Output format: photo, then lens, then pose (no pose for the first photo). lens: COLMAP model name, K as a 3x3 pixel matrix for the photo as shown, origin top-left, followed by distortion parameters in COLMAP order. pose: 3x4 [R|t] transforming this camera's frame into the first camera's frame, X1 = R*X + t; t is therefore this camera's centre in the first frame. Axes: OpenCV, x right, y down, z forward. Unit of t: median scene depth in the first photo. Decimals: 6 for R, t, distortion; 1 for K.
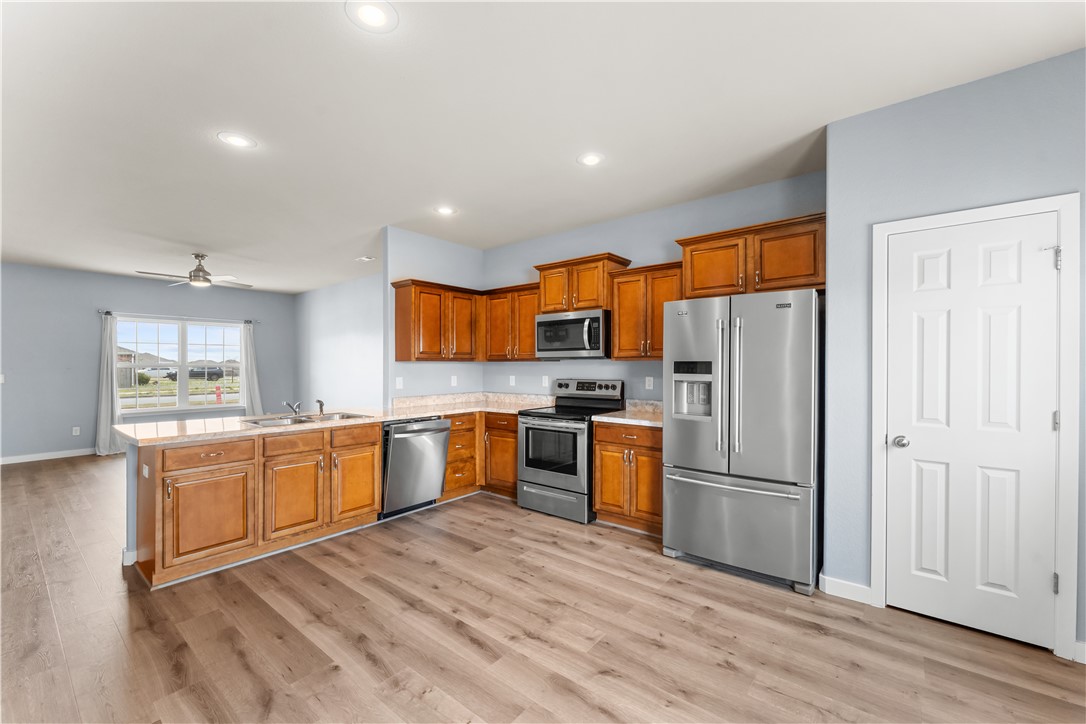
lens RADIAL K [[445.2, 0, 538.6], [0, 445.2, 365.6], [0, 0, 1]] dist [0.000486, -0.000091]
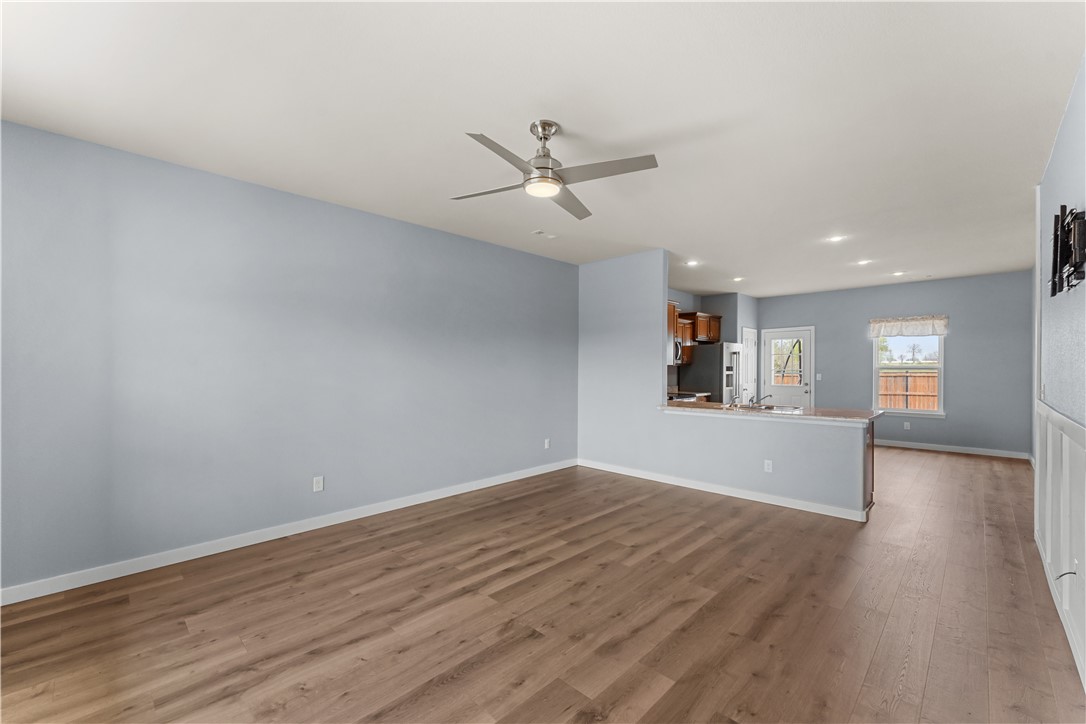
lens RADIAL K [[449.2, 0, 539.4], [0, 449.2, 367.2], [0, 0, 1]] dist [0.000546, 0.000028]
pose [[0.088459, 0.002026, 0.996078, -1.931397], [0.002300, 0.999995, -0.002238, -0.000776], [-0.996077, 0.002489, 0.088454, 1.529417]]
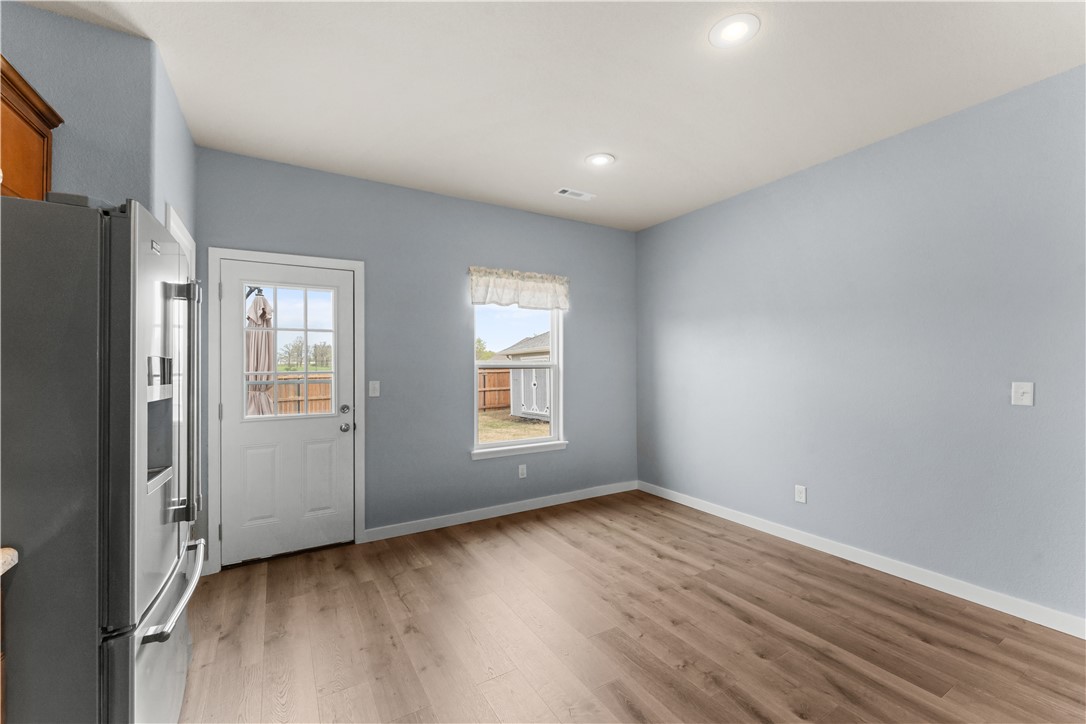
lens RADIAL K [[449.2, 0, 539.4], [0, 449.2, 367.2], [0, 0, 1]] dist [0.000546, 0.000028]
pose [[-0.940631, 0.007691, 0.339344, -0.151766], [0.009691, 0.999944, 0.004199, 0.002021], [-0.339293, 0.007239, -0.940653, 1.073595]]
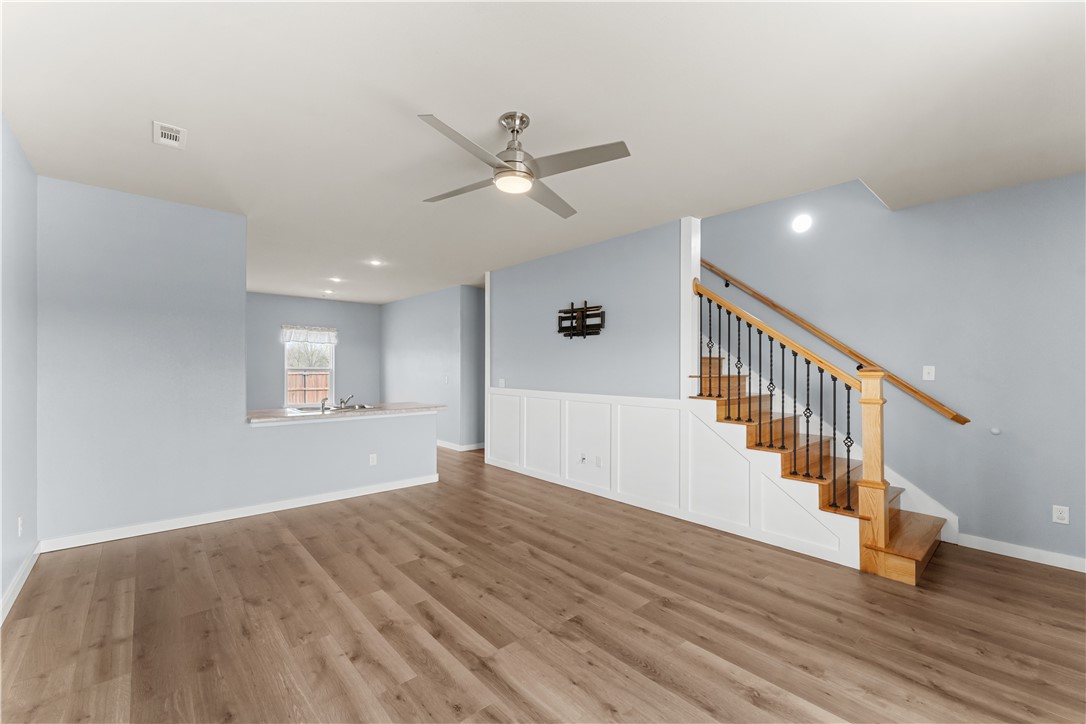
lens RADIAL K [[443.9, 0, 540.6], [0, 443.9, 375.0], [0, 0, 1]] dist [0.000902, 0.000081]
pose [[-0.988330, -0.007938, 0.152123, -1.355107], [-0.005633, 0.999863, 0.015575, -0.011077], [-0.152226, 0.014536, -0.988239, 2.257081]]
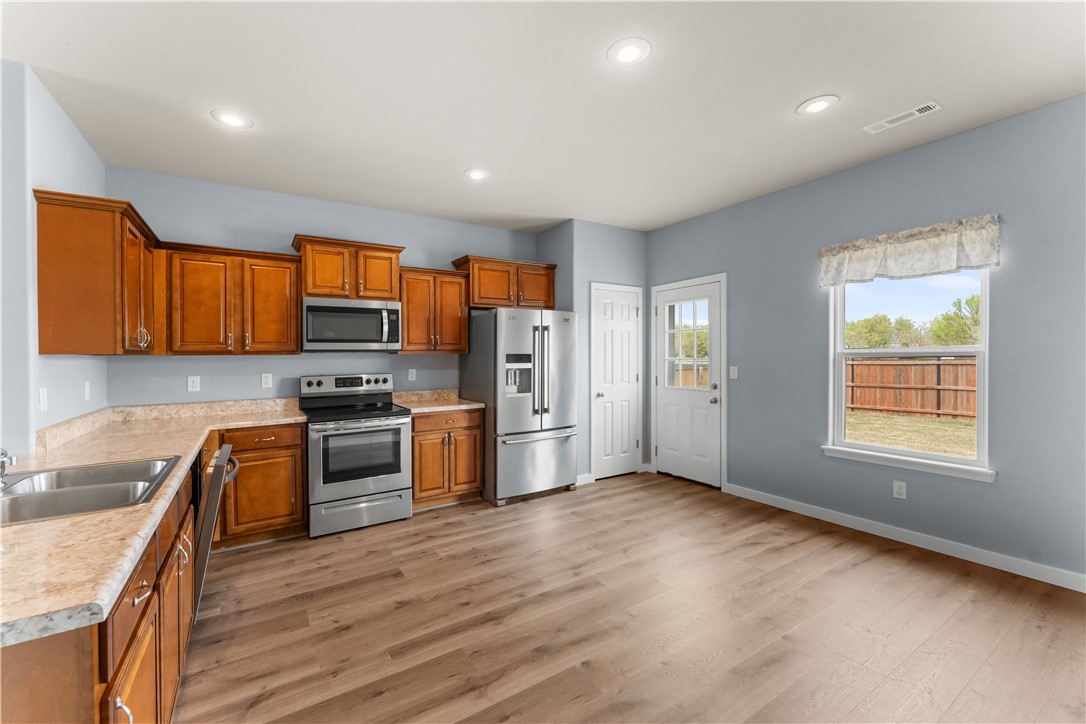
lens RADIAL K [[447.5, 0, 534.4], [0, 447.5, 360.3], [0, 0, 1]] dist [0.001442, 0.000126]
pose [[0.314121, -0.011741, 0.949310, -0.774078], [0.012676, 0.999886, 0.008172, -0.000778], [-0.949298, 0.009466, 0.314234, 0.429222]]
